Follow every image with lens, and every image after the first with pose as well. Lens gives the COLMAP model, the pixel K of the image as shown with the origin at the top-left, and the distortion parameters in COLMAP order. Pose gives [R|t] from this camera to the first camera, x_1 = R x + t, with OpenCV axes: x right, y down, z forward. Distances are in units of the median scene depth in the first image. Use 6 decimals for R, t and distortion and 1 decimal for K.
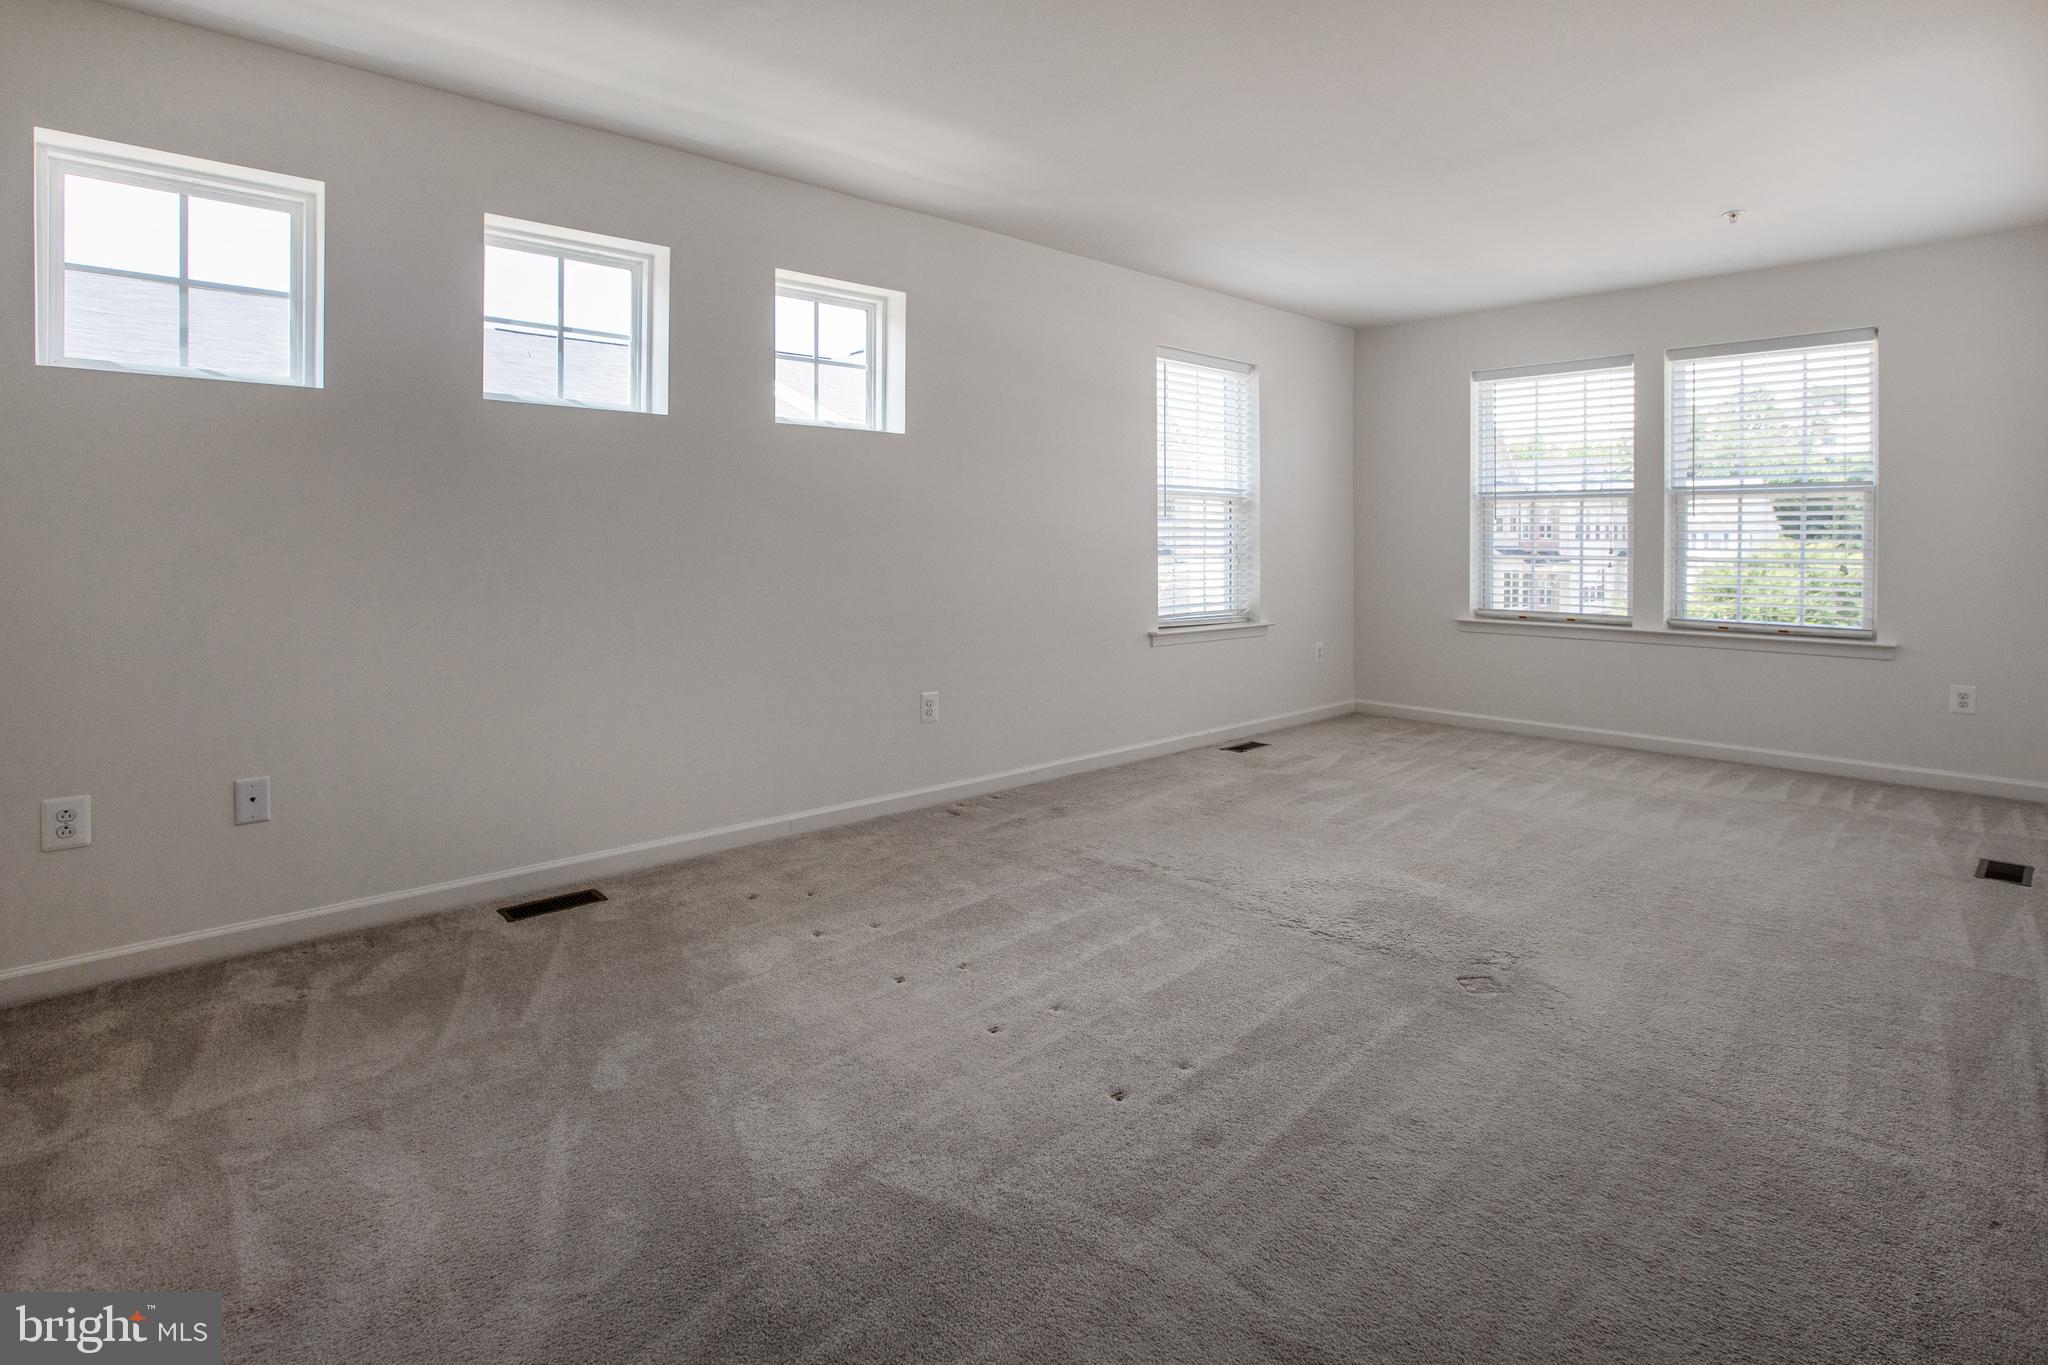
lens RADIAL K [[1024.2, 0, 1024.2], [0, 1024.2, 604.5], [0, 0, 1]] dist [-0.055091, 0.020553]
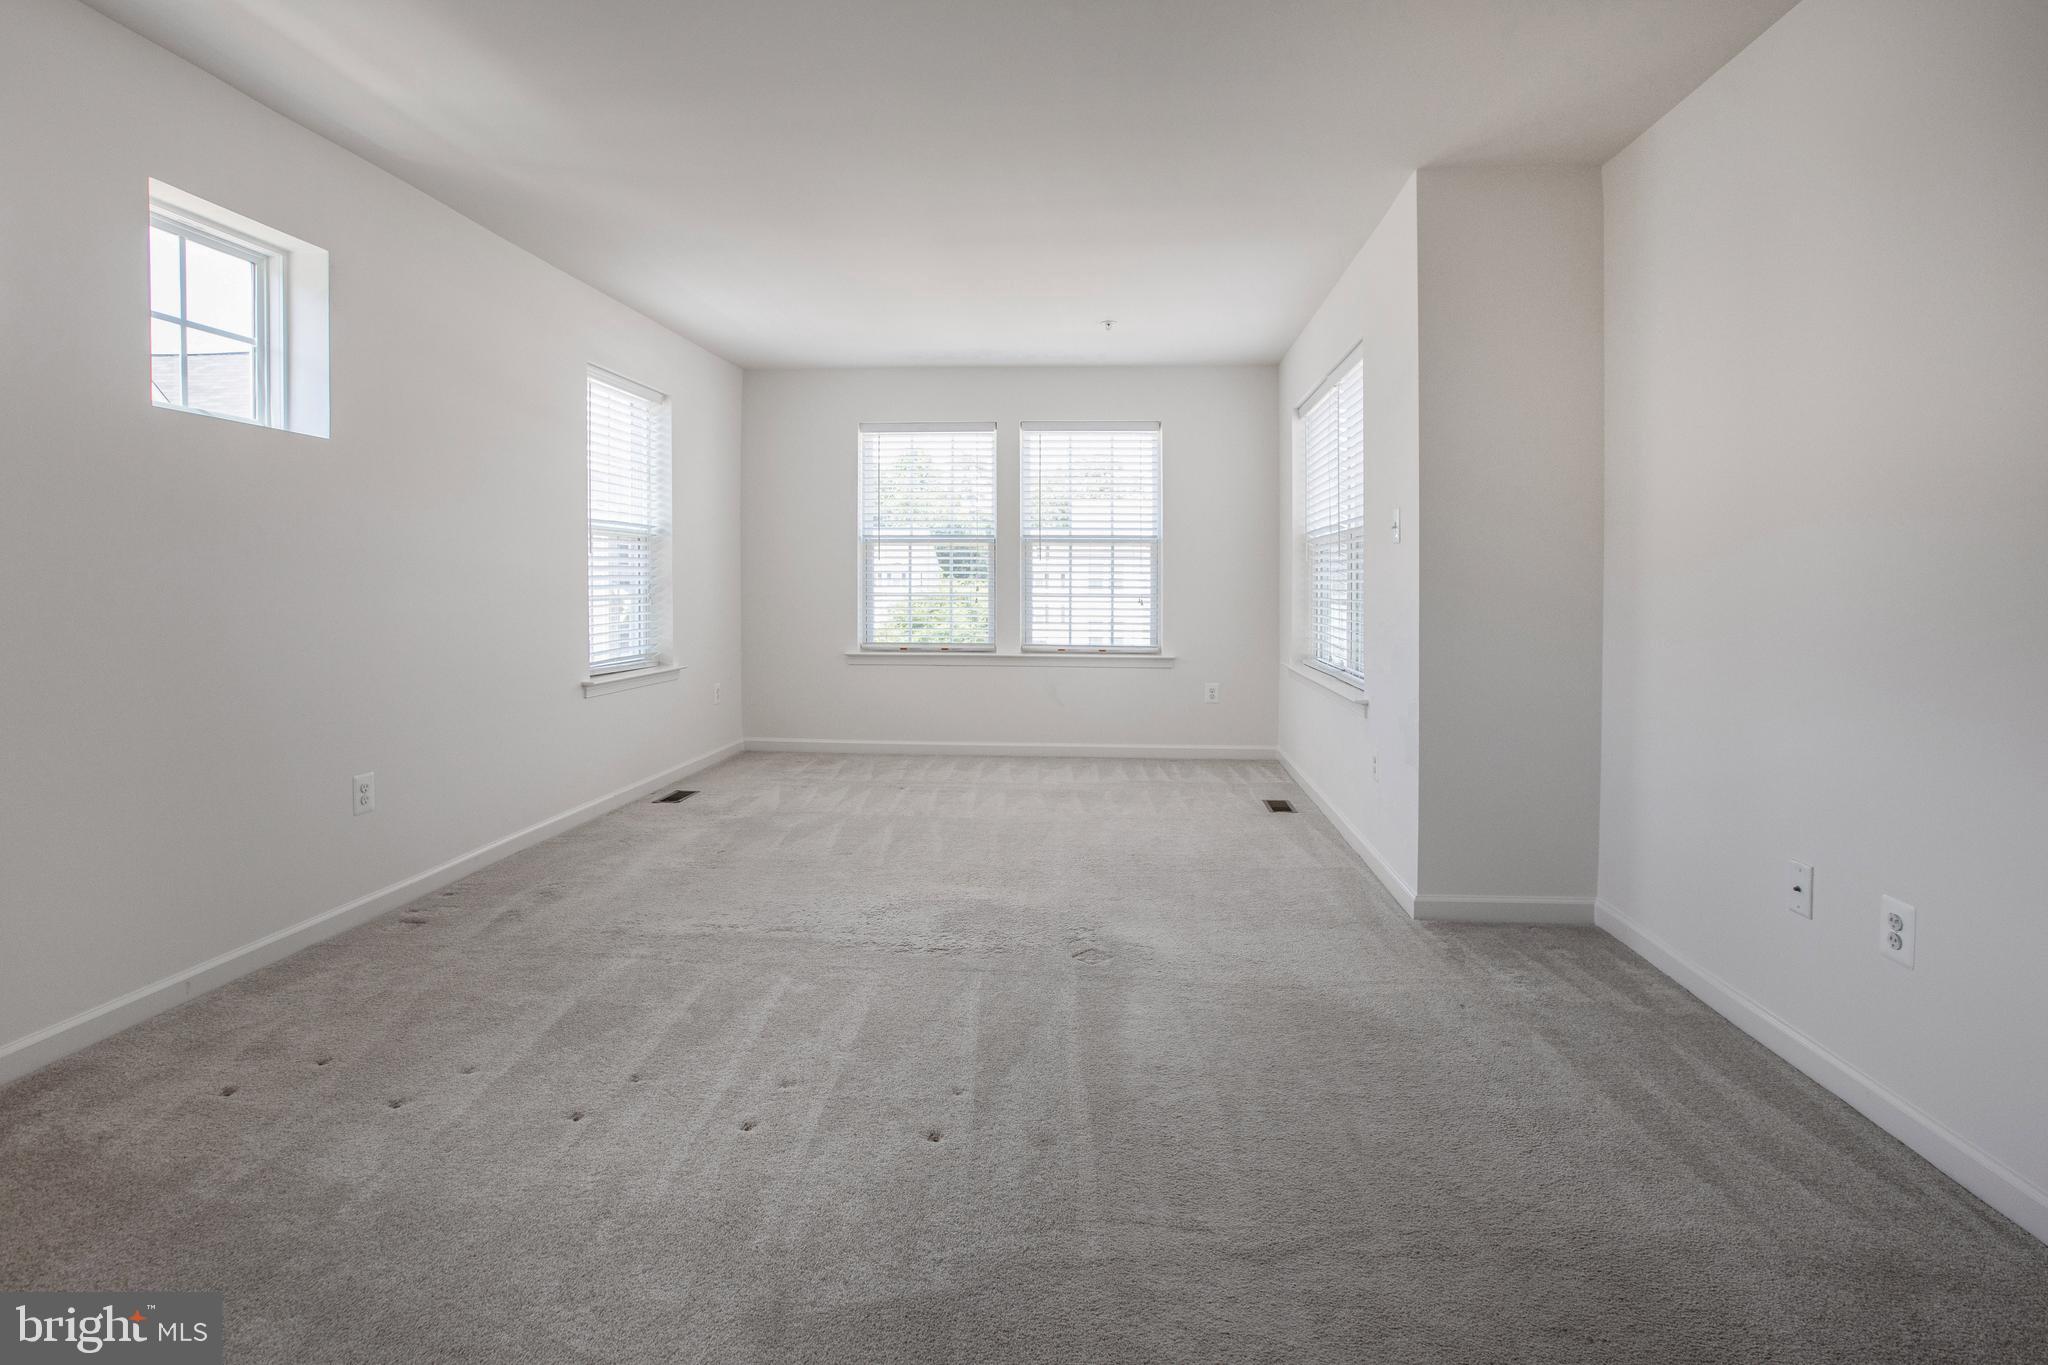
lens RADIAL K [[1029.5, 0, 1059.2], [0, 1029.5, 648.5], [0, 0, 1]] dist [-0.076400, 0.045302]
pose [[0.734025, -0.041398, 0.677860, -0.211818], [0.038790, 0.999067, 0.019010, -0.003654], [-0.678014, 0.012340, 0.734946, 0.081024]]
